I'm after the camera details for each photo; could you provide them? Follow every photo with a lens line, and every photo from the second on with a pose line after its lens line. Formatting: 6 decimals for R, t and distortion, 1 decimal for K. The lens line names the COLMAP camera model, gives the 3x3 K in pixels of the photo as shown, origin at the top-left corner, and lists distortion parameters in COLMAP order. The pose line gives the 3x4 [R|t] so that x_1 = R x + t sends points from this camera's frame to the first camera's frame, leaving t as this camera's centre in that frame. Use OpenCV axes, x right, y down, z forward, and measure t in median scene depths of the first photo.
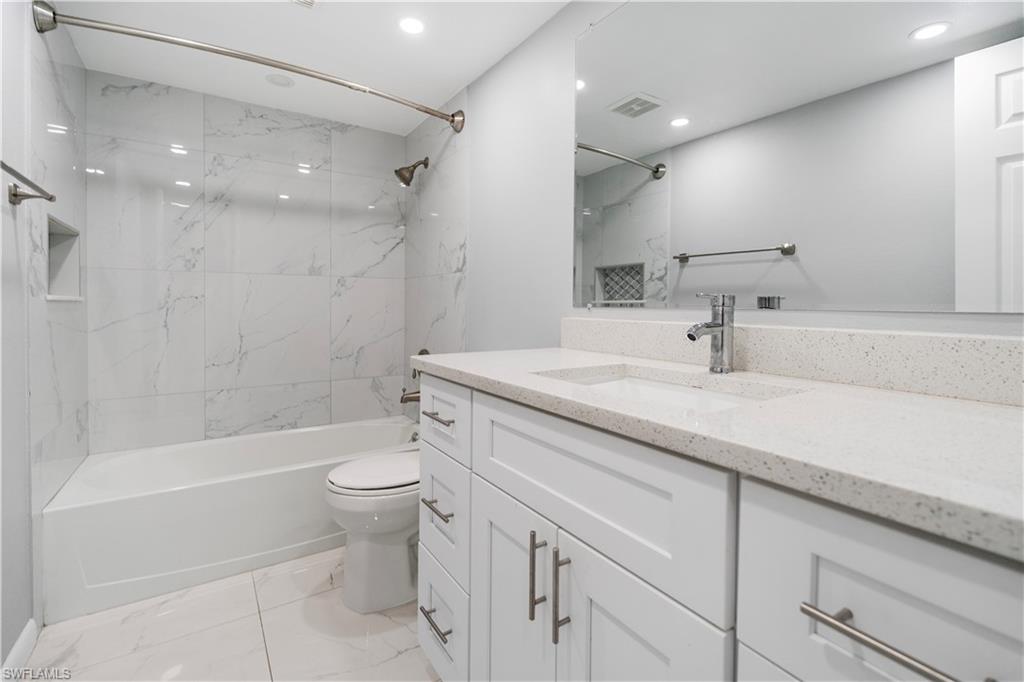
lens RADIAL K [[467.0, 0, 511.2], [0, 467.0, 309.1], [0, 0, 1]] dist [-0.004524, 0.002186]
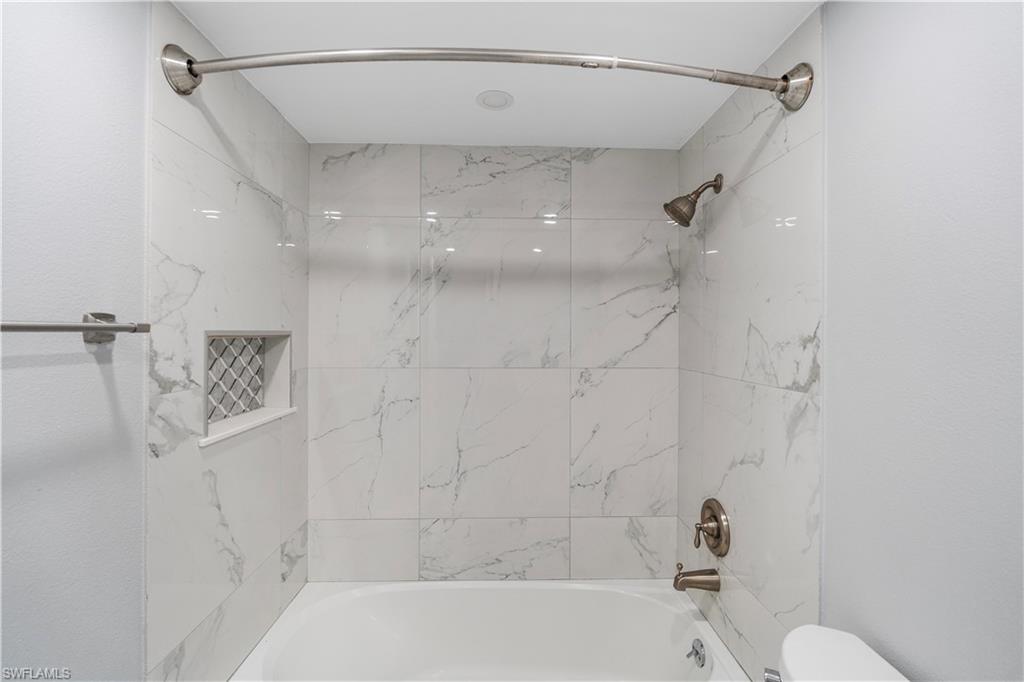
lens RADIAL K [[467.0, 0, 511.6], [0, 467.0, 339.7], [0, 0, 1]] dist [-0.004524, 0.002186]
pose [[0.853929, -0.001045, -0.520388, -0.105450], [-0.002543, 0.999978, -0.006181, -0.119956], [0.520383, 0.006601, 0.853908, 0.387471]]
